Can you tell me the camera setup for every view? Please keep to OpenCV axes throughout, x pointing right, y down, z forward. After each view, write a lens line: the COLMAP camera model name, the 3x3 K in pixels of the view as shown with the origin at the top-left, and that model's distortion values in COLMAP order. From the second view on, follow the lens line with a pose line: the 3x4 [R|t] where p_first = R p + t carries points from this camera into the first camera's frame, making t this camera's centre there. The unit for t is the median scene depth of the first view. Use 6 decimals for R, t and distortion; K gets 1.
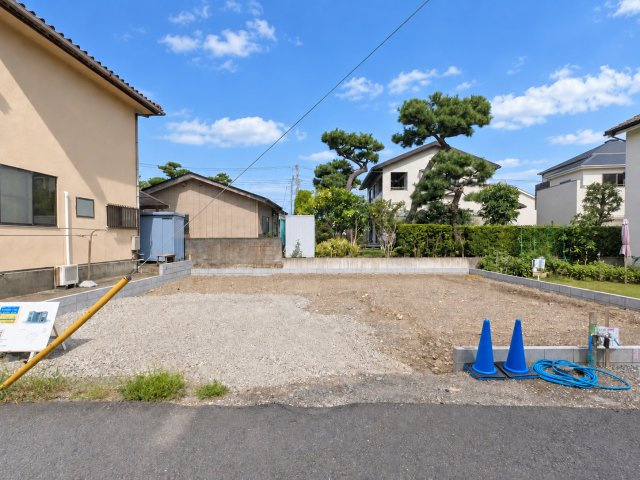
lens RADIAL K [[331.4, 0, 304.9], [0, 331.4, 250.9], [0, 0, 1]] dist [-0.000257, 0.000047]
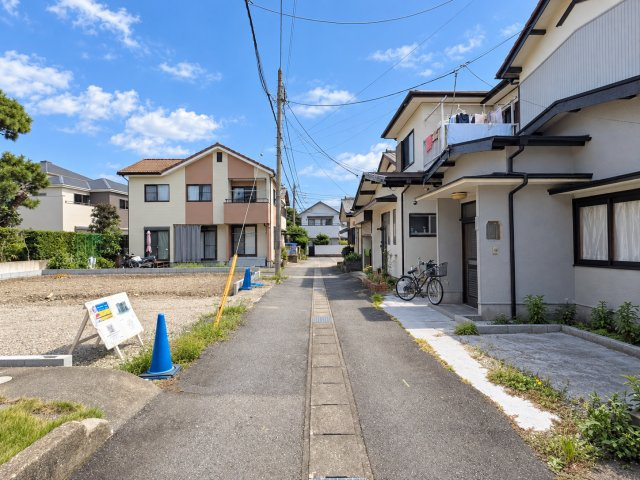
lens RADIAL K [[328.2, 0, 315.4], [0, 328.2, 245.4], [0, 0, 1]] dist [-0.003766, -0.003748]
pose [[-0.002528, -0.005564, 0.999981, -0.588060], [0.045172, 0.998963, 0.005673, 0.007778], [-0.998976, 0.045185, -0.002274, 0.120684]]
